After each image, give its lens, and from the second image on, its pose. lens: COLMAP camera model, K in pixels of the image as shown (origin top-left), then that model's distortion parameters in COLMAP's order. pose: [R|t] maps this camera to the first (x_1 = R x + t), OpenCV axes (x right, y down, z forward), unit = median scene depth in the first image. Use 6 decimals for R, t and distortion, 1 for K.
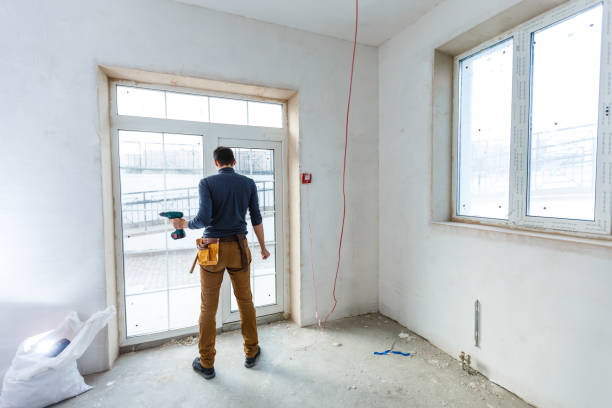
lens RADIAL K [[286.1, 0, 306.0], [0, 286.1, 204.0], [0, 0, 1]] dist [-0.001864, -0.000411]
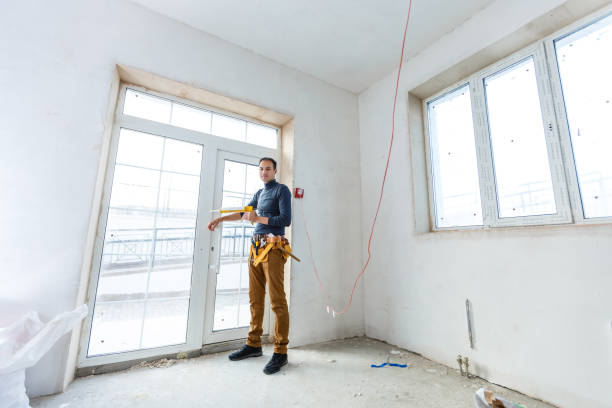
lens RADIAL K [[274.6, 0, 306.0], [0, 274.6, 204.0], [0, 0, 1]] dist [0.000336, -0.000149]
pose [[0.989247, 0.047945, 0.138176, -0.127705], [-0.014994, 0.973011, -0.230273, 0.210510], [-0.145487, 0.225725, 0.963266, 0.030644]]
